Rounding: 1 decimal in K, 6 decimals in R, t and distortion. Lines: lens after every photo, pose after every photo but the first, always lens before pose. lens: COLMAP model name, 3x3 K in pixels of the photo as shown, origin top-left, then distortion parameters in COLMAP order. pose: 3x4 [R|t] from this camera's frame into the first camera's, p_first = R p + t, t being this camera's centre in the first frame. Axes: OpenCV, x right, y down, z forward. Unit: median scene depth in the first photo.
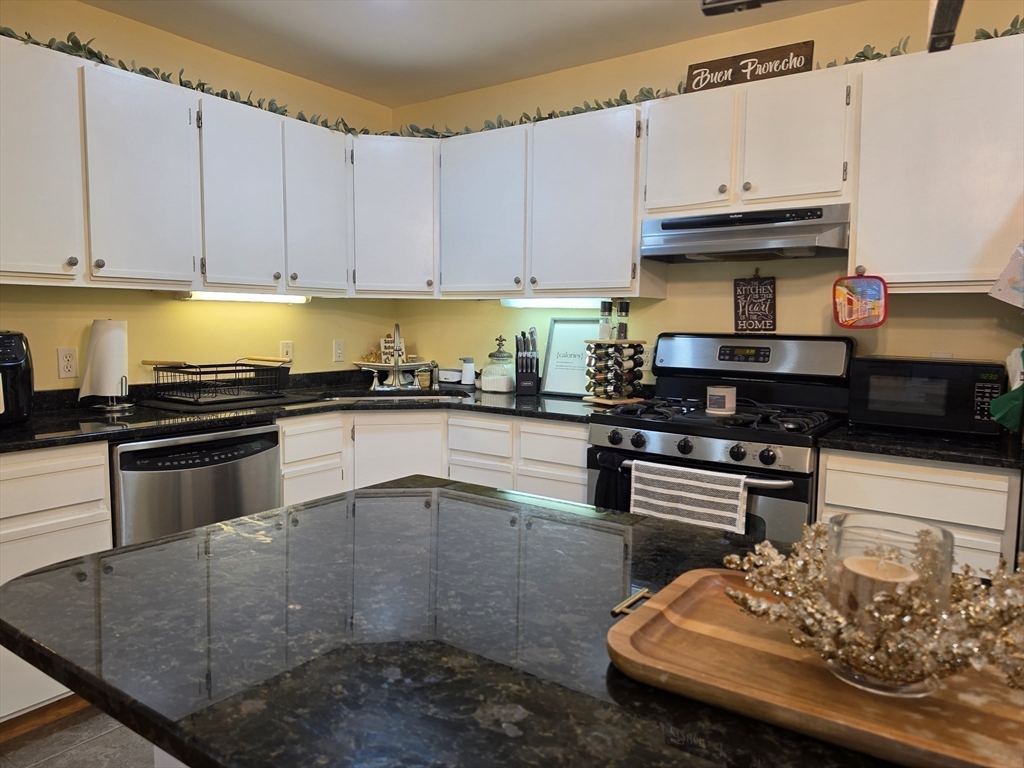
lens RADIAL K [[709.5, 0, 489.7], [0, 709.5, 383.0], [0, 0, 1]] dist [0.059184, -0.069324]
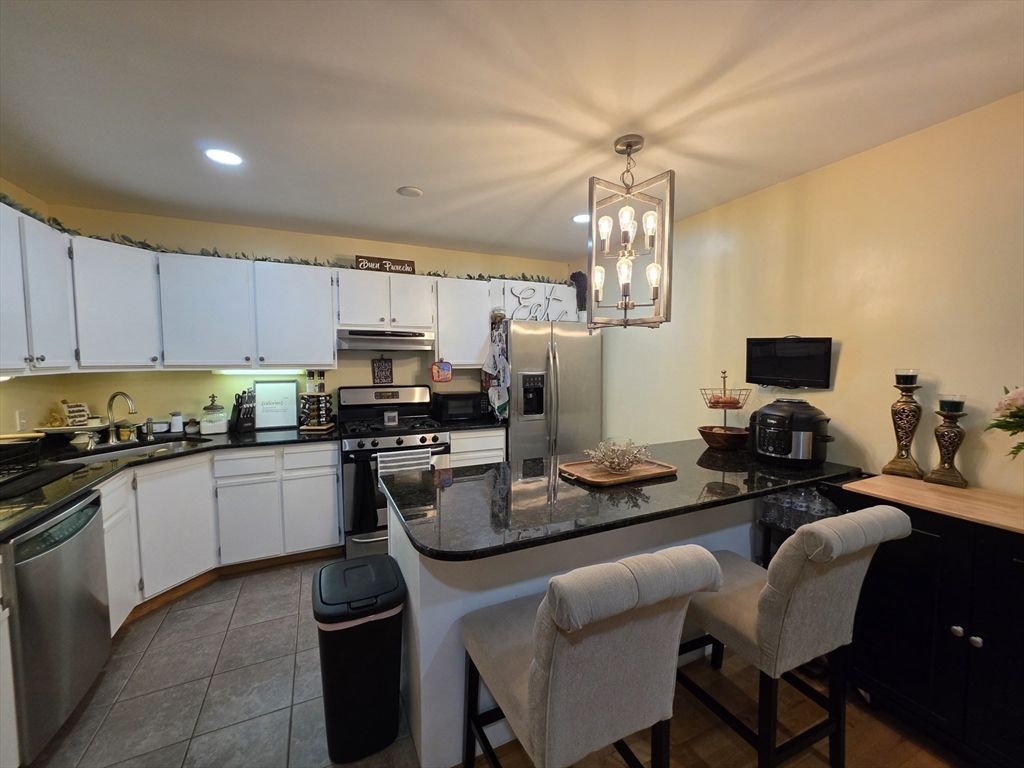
lens RADIAL K [[418.6, 0, 514.4], [0, 418.6, 389.1], [0, 0, 1]] dist [-0.003955, 0.000269]
pose [[0.472083, -0.073521, 0.878483, -0.558344], [0.082519, 0.995826, 0.038997, -0.075271], [-0.877684, 0.054082, 0.476179, 0.067871]]
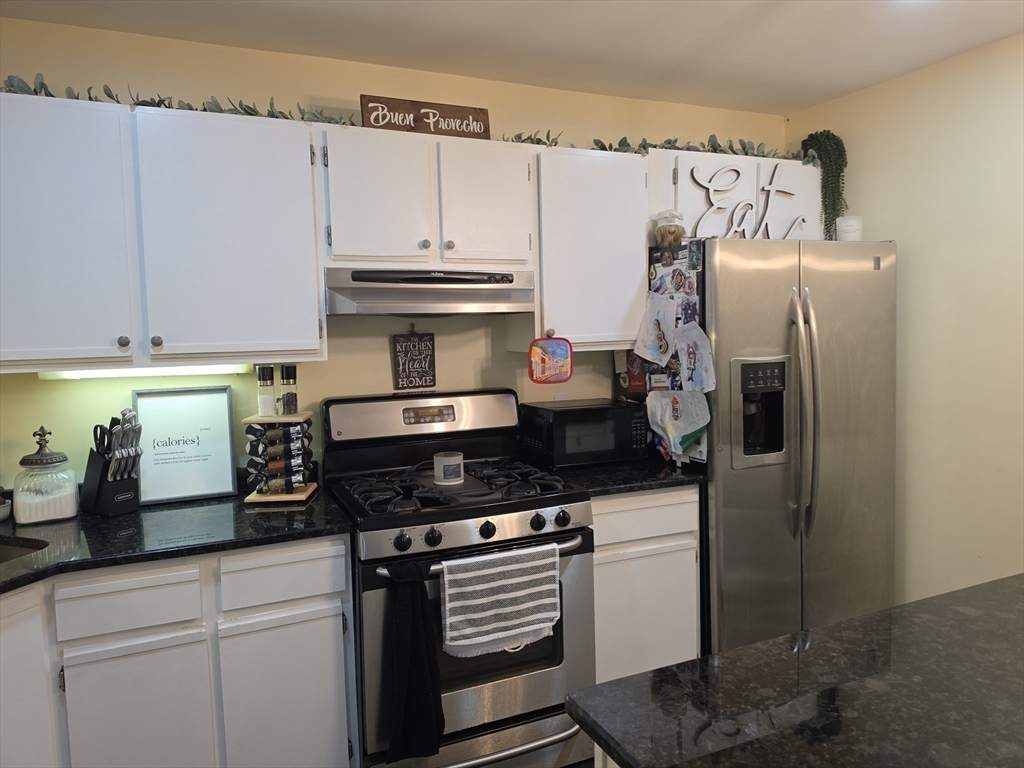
lens RADIAL K [[709.5, 0, 517.7], [0, 709.5, 381.1], [0, 0, 1]] dist [0.059184, -0.069324]
pose [[0.485996, -0.092333, 0.869070, -0.403944], [0.104434, 0.993414, 0.047142, -0.116846], [-0.867699, 0.067850, 0.492438, 0.423247]]
